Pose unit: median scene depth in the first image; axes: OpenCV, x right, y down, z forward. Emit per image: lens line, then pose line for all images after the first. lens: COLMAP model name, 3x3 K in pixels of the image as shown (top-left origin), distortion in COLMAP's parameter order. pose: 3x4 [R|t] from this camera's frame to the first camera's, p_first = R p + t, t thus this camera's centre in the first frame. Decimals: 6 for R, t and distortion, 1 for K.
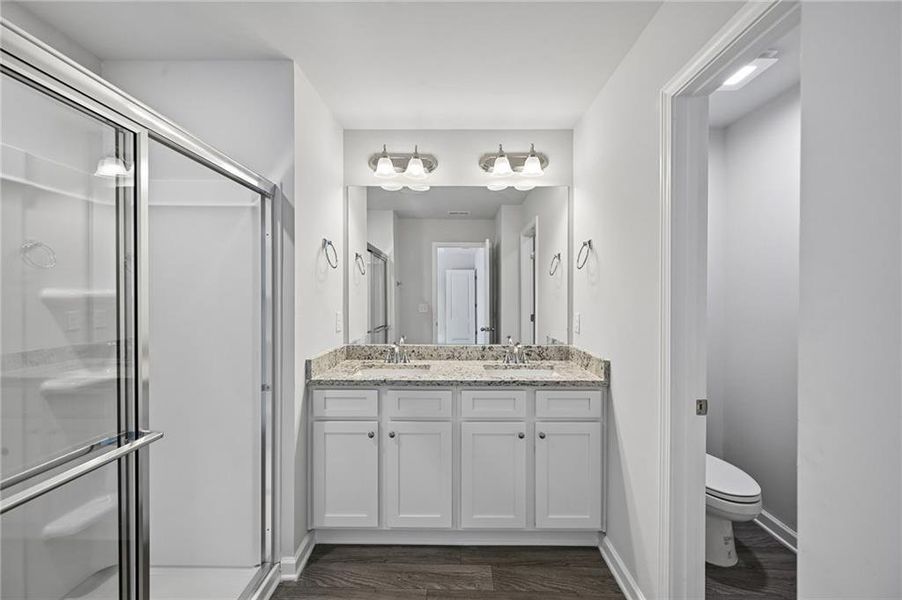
lens RADIAL K [[351.6, 0, 454.2], [0, 351.6, 300.1], [0, 0, 1]] dist [0.001476, -0.000724]
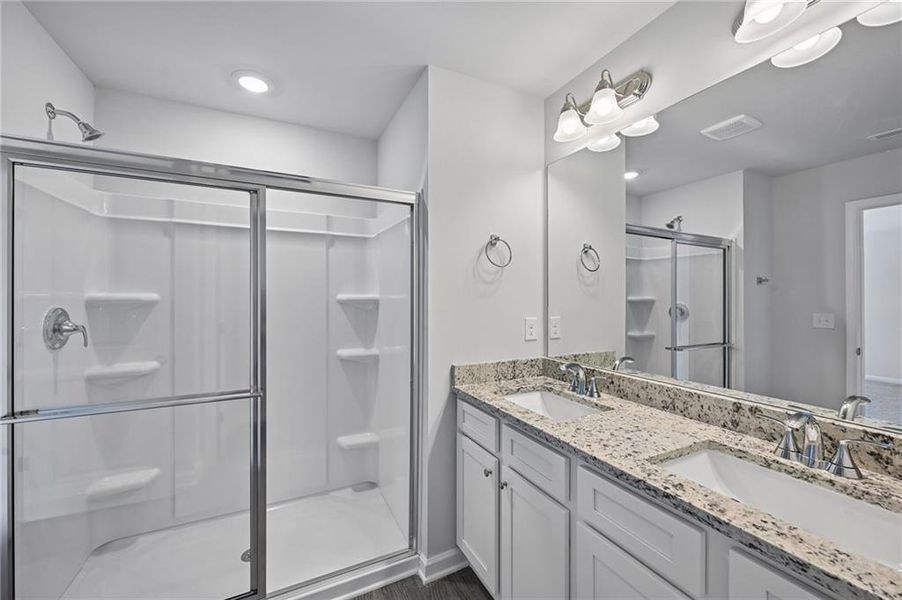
lens RADIAL K [[351.6, 0, 454.6], [0, 351.6, 300.2], [0, 0, 1]] dist [0.001476, -0.000724]
pose [[0.452659, 0.001801, -0.891682, 0.394905], [-0.012268, 0.999916, -0.004208, -0.002484], [0.891600, 0.012844, 0.452643, 0.510670]]
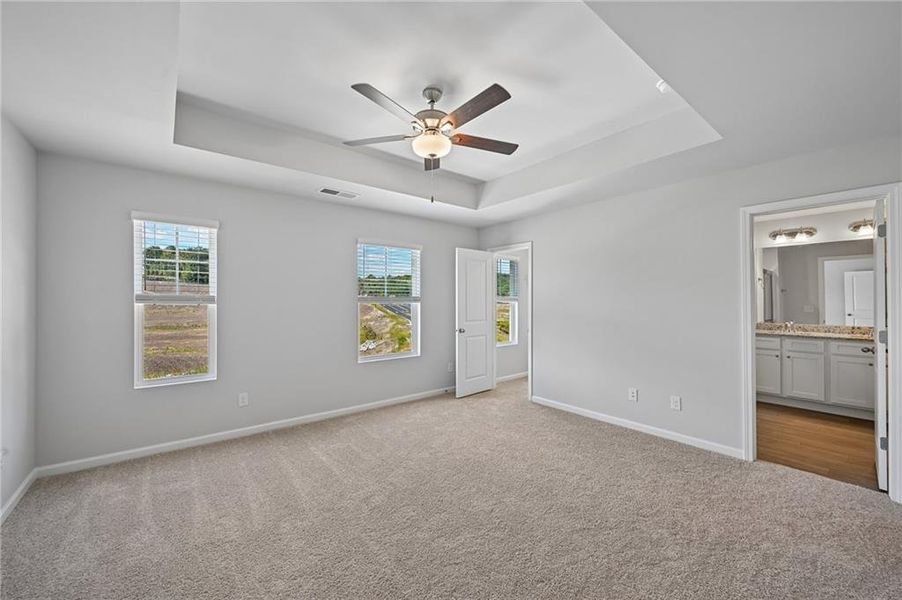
lens RADIAL K [[351.6, 0, 452.8], [0, 351.6, 298.0], [0, 0, 1]] dist [0.001476, -0.000724]
pose [[0.633649, -0.006071, -0.773597, 0.215154], [-0.005582, 0.999907, -0.012419, 0.016131], [0.773601, 0.012188, 0.633556, -2.123196]]
